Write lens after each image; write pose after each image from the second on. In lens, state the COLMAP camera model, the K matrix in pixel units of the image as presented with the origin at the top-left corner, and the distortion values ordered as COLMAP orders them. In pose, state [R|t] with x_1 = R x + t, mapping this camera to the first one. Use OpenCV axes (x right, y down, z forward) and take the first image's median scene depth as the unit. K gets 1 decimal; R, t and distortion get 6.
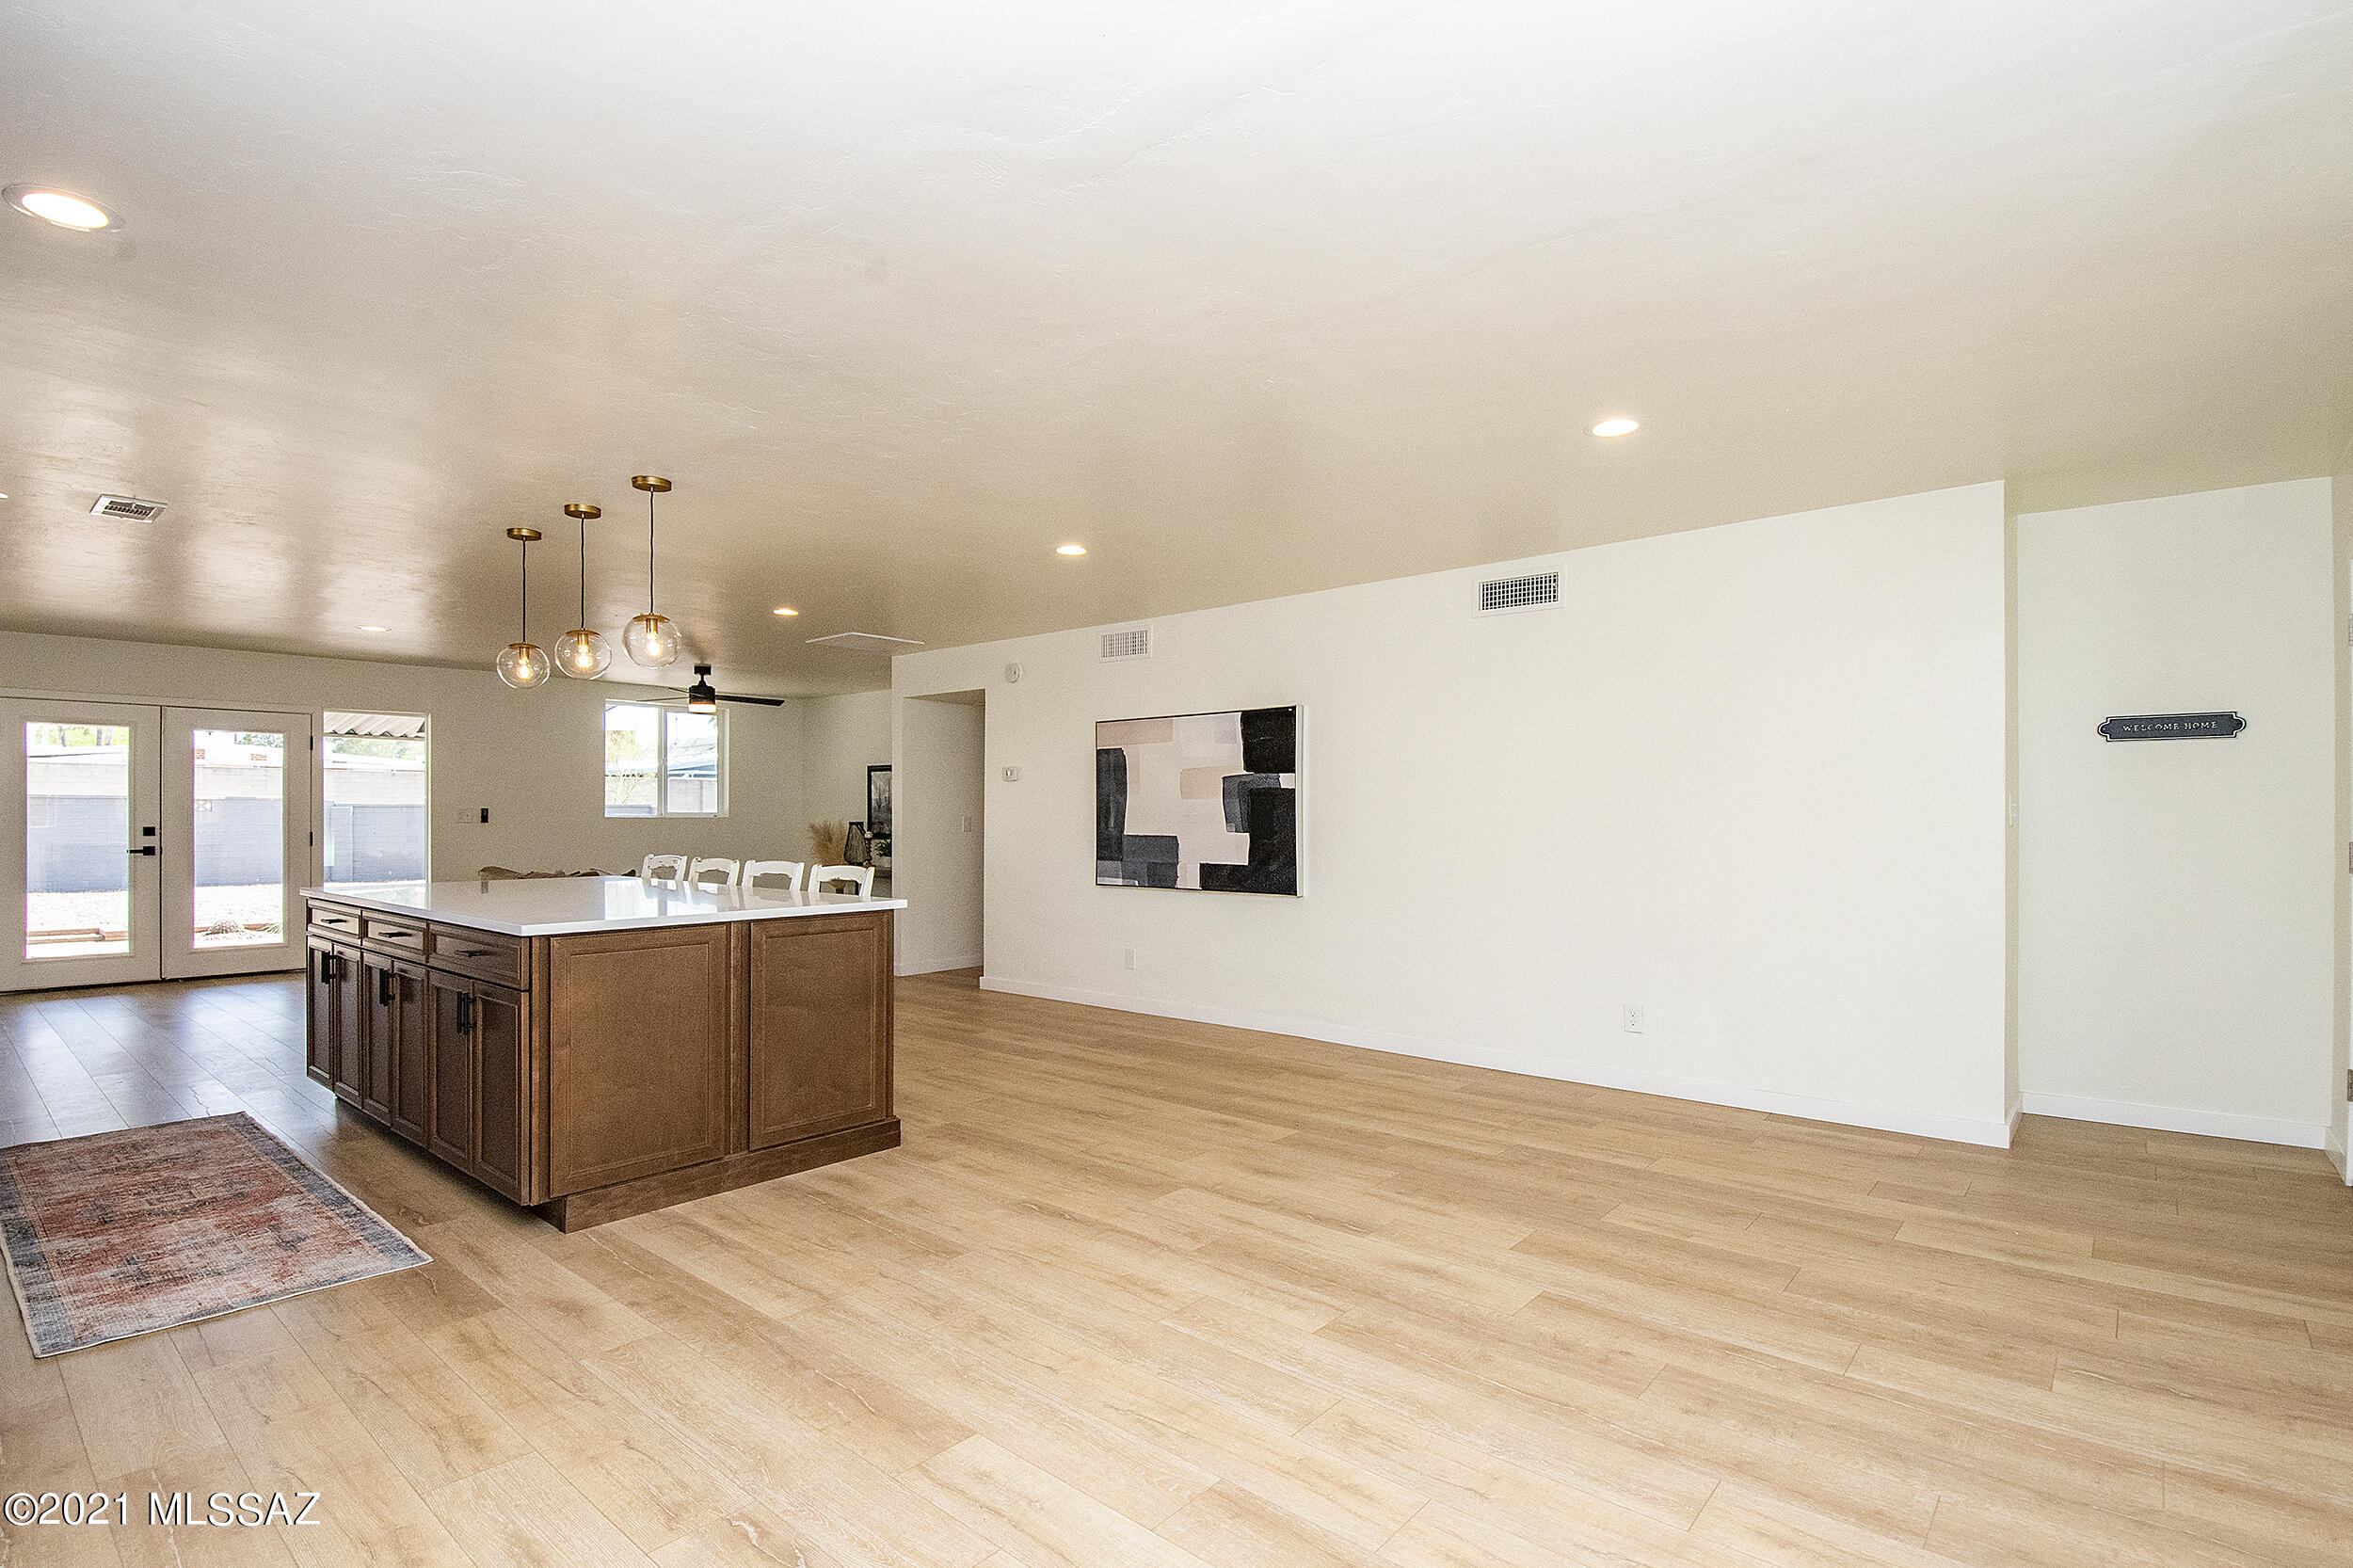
lens RADIAL K [[1118.7, 0, 1185.2], [0, 1118.7, 800.1], [0, 0, 1]] dist [-0.013157, -0.004611]
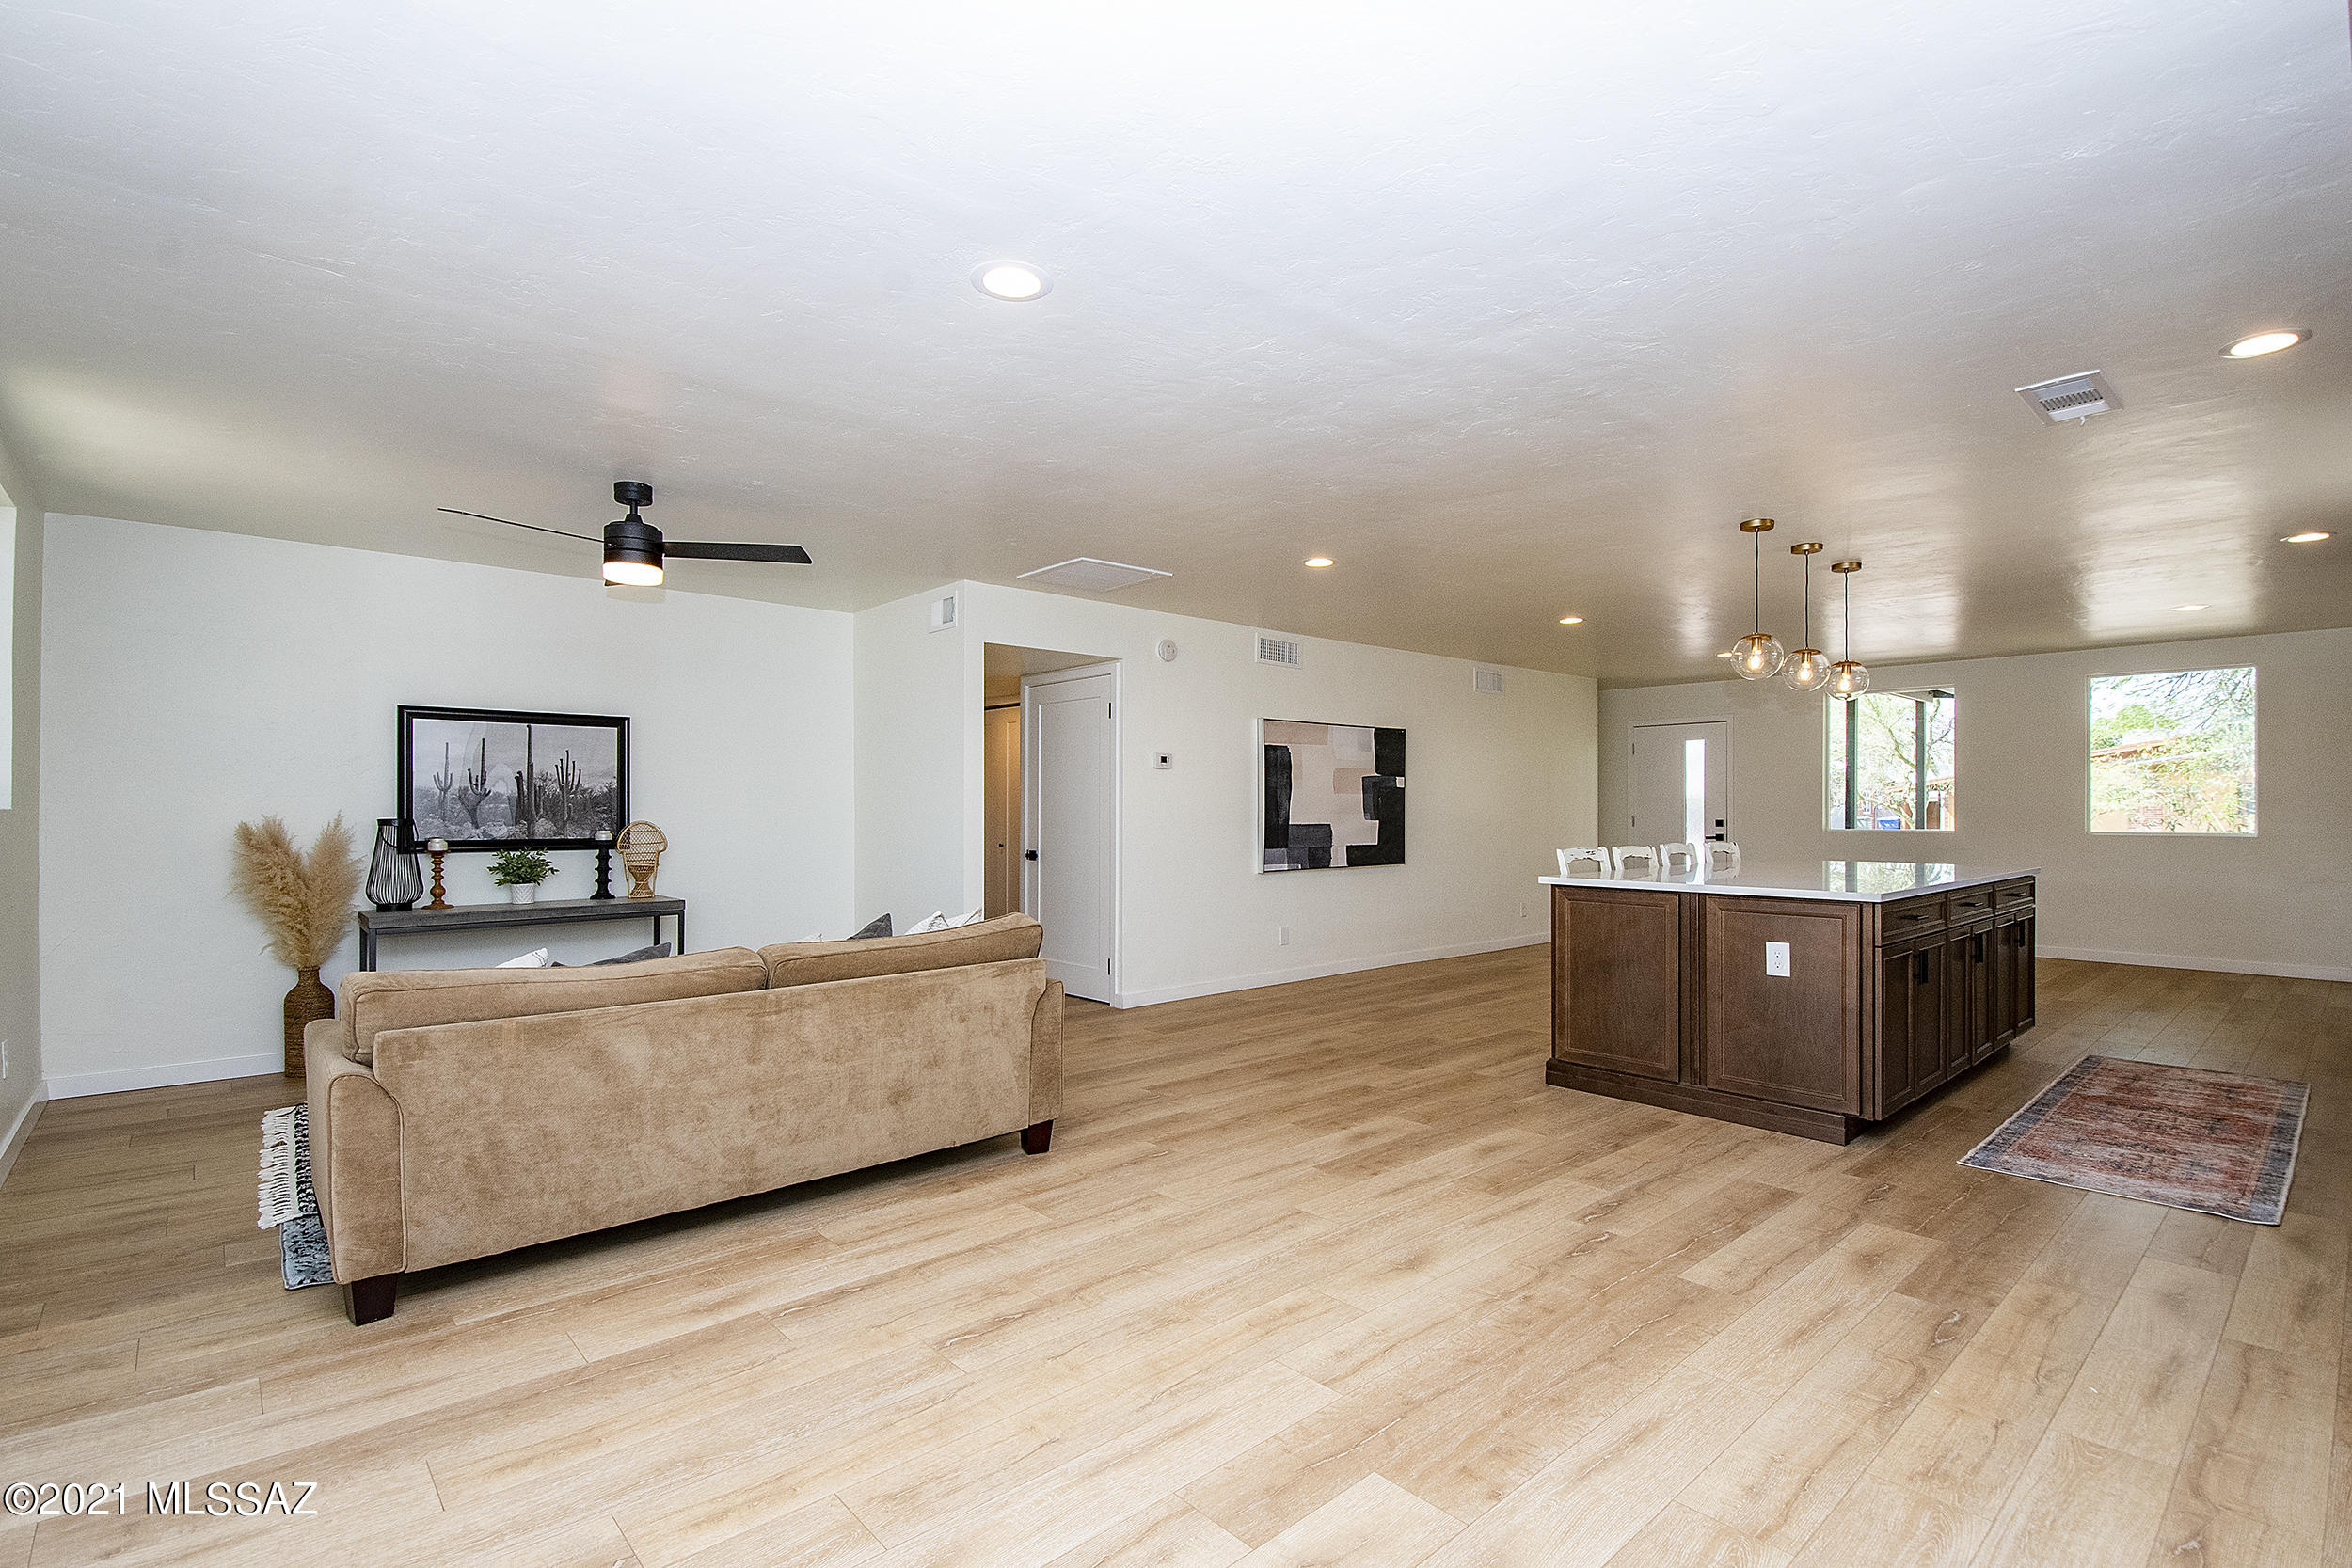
lens RADIAL K [[1080.7, 0, 1157.9], [0, 1080.7, 803.8], [0, 0, 1]] dist [-0.016019, -0.004321]
pose [[0.139617, 0.004579, 0.990195, -1.290928], [-0.014365, 0.999893, -0.002598, 0.017347], [-0.990101, -0.013861, 0.139668, 1.112702]]
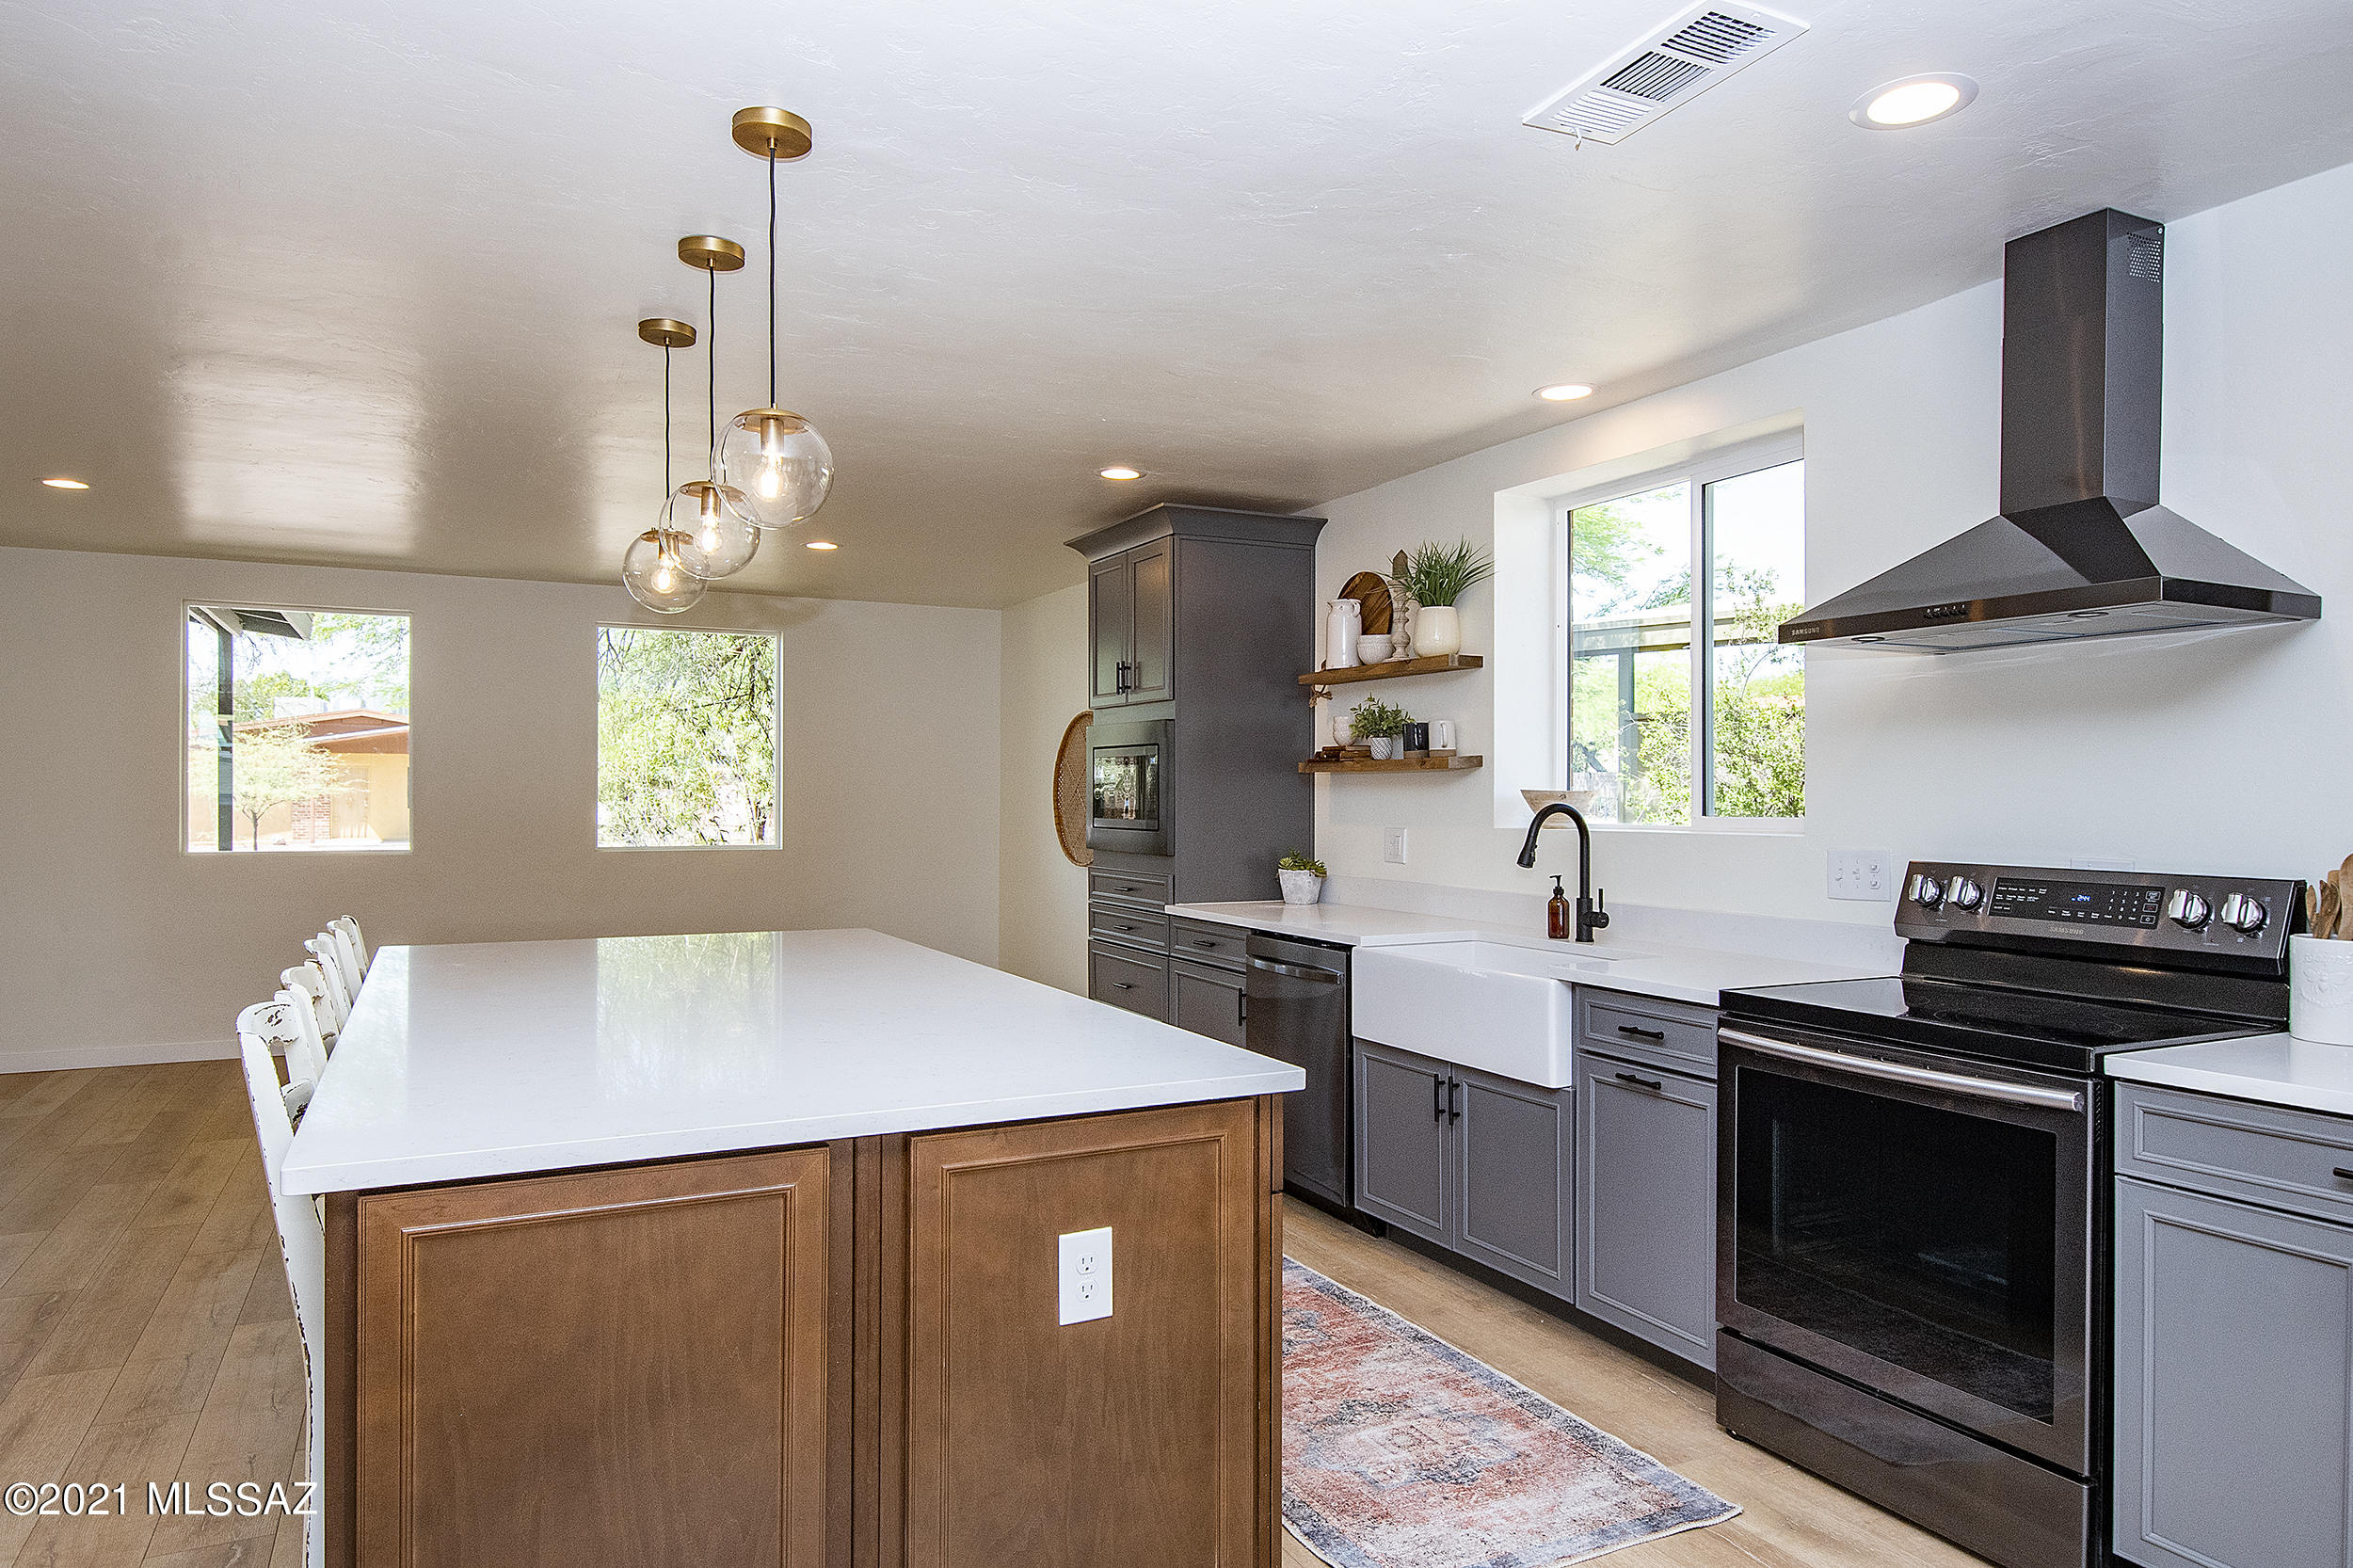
lens RADIAL K [[1457.3, 0, 1191.6], [0, 1457.3, 807.4], [0, 0, 1]] dist [0.032479, -0.001466]
pose [[-0.923626, -0.004355, 0.383270, -0.737586], [-0.006932, 0.999962, -0.005343, -0.000630], [-0.383232, -0.007592, -0.923621, 1.129713]]
